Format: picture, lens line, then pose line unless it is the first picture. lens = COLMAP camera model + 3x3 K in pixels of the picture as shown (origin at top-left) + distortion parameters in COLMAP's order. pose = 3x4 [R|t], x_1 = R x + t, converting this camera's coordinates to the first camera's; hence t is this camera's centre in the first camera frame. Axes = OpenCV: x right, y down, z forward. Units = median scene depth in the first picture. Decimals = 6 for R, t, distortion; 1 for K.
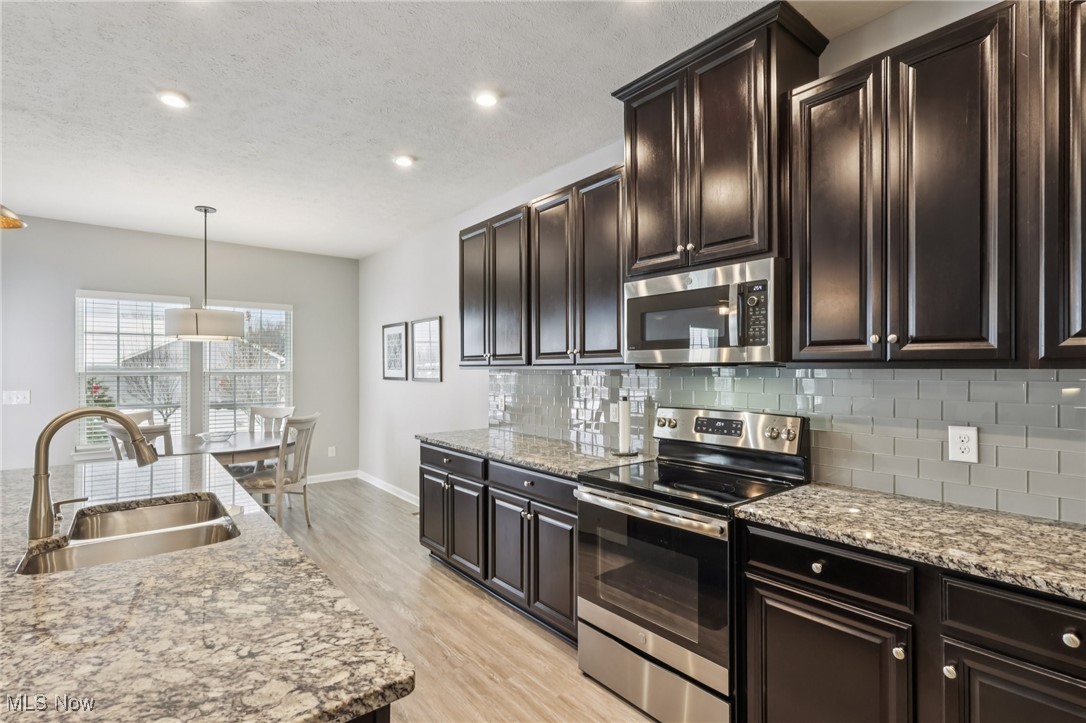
lens RADIAL K [[507.9, 0, 544.1], [0, 507.9, 367.1], [0, 0, 1]] dist [0.001170, 0.000605]
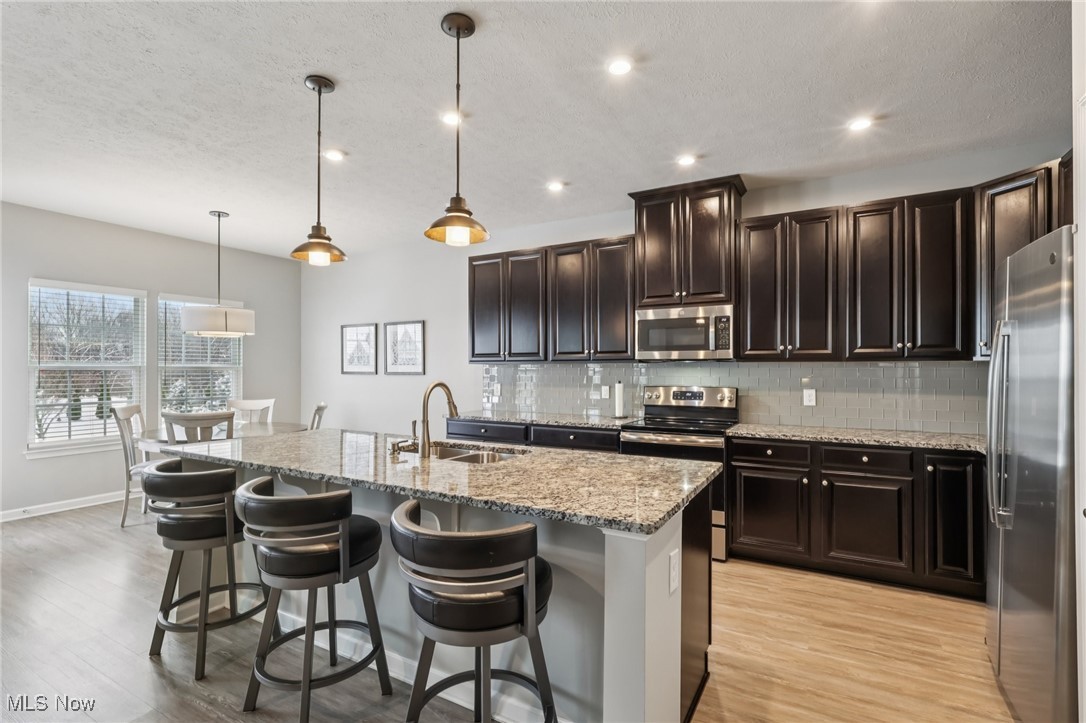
lens RADIAL K [[504.6, 0, 541.5], [0, 504.6, 366.3], [0, 0, 1]] dist [0.002102, 0.000719]
pose [[0.933231, 0.002750, 0.359267, -0.775879], [-0.002503, 0.999996, -0.001151, 0.020010], [-0.359269, 0.000175, 0.933234, -0.451684]]
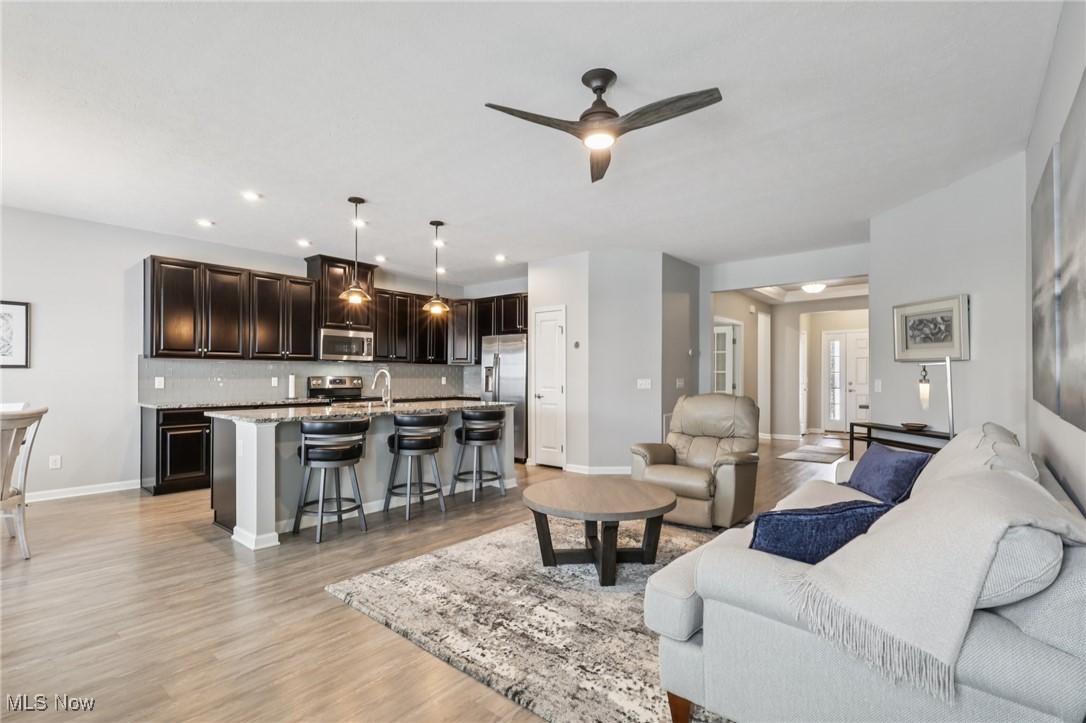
lens RADIAL K [[507.9, 0, 544.1], [0, 507.9, 367.1], [0, 0, 1]] dist [0.001170, 0.000605]
pose [[-0.180872, 0.013934, 0.983408, -2.860887], [-0.008466, 0.999841, -0.015724, 0.070794], [-0.983470, -0.011169, -0.180725, 0.376279]]
